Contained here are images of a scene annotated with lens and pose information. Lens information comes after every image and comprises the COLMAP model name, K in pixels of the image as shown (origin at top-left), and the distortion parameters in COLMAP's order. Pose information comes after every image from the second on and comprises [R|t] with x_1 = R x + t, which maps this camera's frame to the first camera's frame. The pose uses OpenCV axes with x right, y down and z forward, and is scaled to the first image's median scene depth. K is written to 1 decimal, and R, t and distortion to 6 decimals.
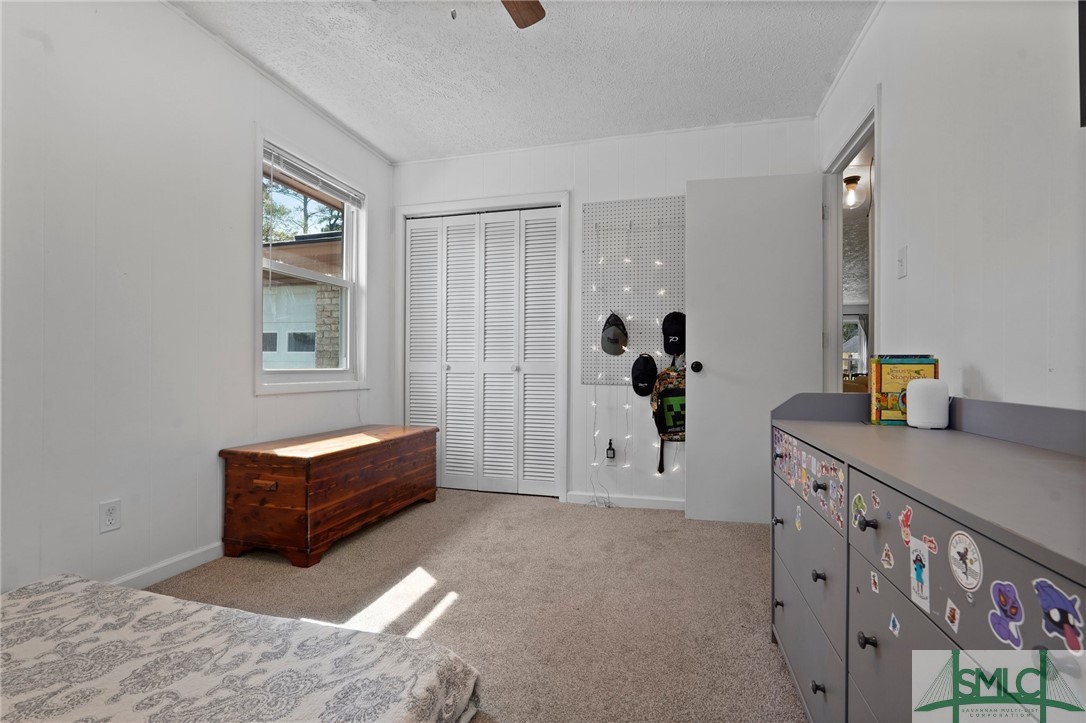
lens RADIAL K [[479.4, 0, 539.6], [0, 479.4, 364.1], [0, 0, 1]] dist [-0.022383, 0.009416]
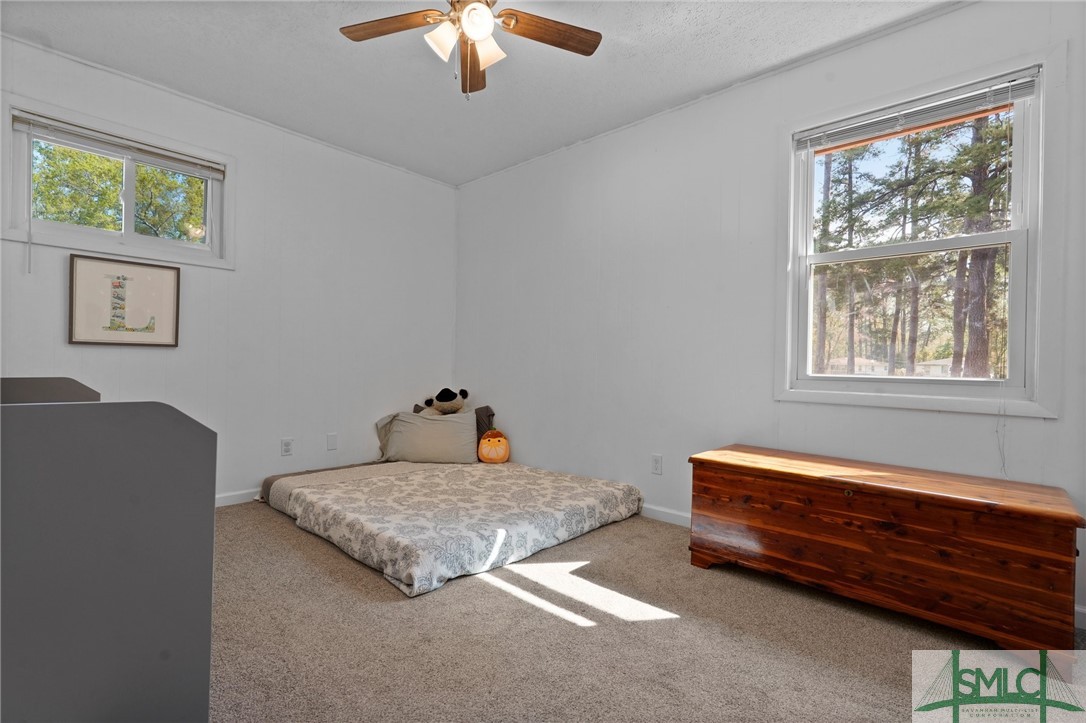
lens RADIAL K [[479.4, 0, 539.6], [0, 479.4, 364.1], [0, 0, 1]] dist [-0.022383, 0.009416]
pose [[-0.439511, -0.016272, -0.898090, 0.552356], [-0.015465, 0.999825, -0.010547, 0.009547], [0.898104, 0.009253, -0.439686, 1.077426]]
